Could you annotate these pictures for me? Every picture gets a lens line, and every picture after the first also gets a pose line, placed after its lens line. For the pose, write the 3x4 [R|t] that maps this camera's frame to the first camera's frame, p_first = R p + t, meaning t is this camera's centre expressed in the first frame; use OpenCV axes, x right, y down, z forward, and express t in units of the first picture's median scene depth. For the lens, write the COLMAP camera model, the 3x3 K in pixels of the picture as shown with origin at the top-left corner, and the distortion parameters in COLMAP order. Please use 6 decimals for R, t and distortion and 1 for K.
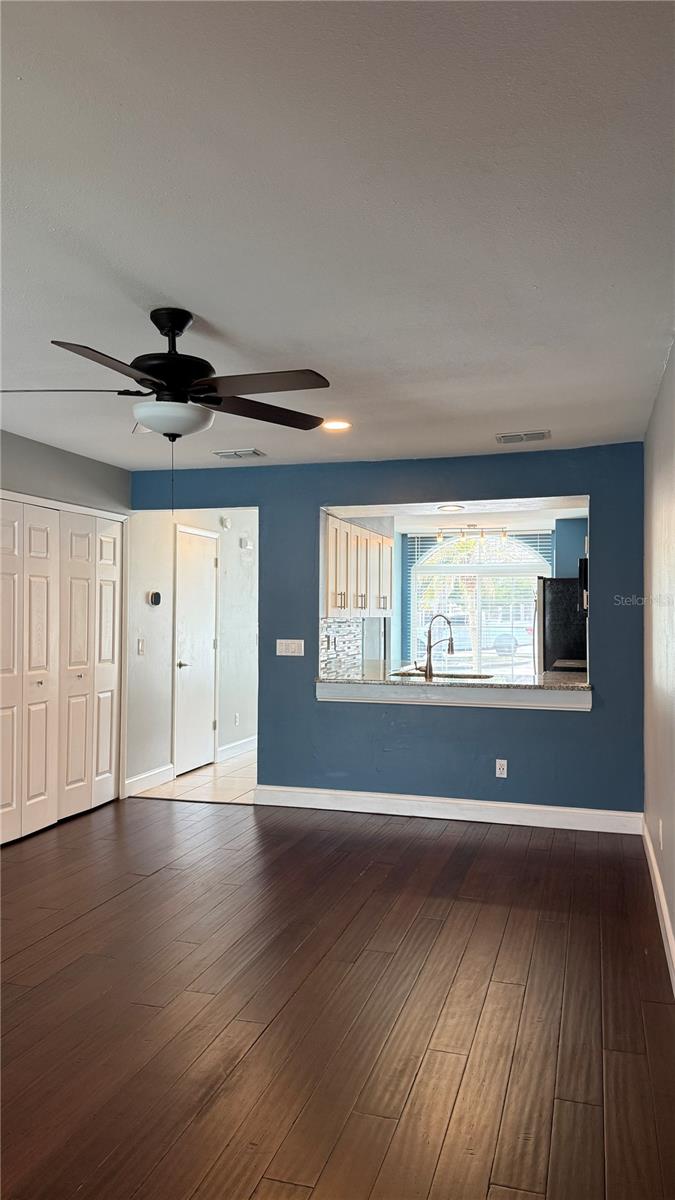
lens RADIAL K [[841.3, 0, 340.6], [0, 841.3, 603.9], [0, 0, 1]] dist [0.084191, -0.115437]
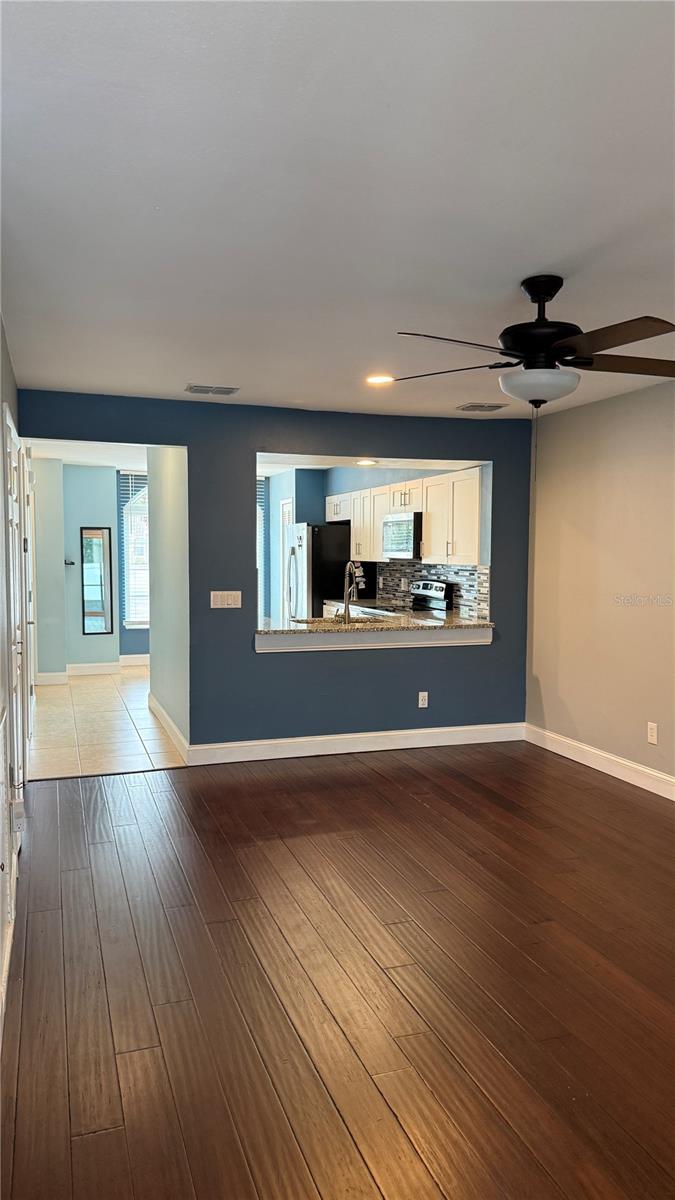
lens RADIAL K [[841.3, 0, 345.8], [0, 841.3, 606.8], [0, 0, 1]] dist [0.084191, -0.115437]
pose [[0.810890, -0.038816, 0.583910, -0.531716], [-0.009023, 0.996850, 0.078797, -0.016907], [-0.585129, -0.069165, 0.807985, 0.154758]]
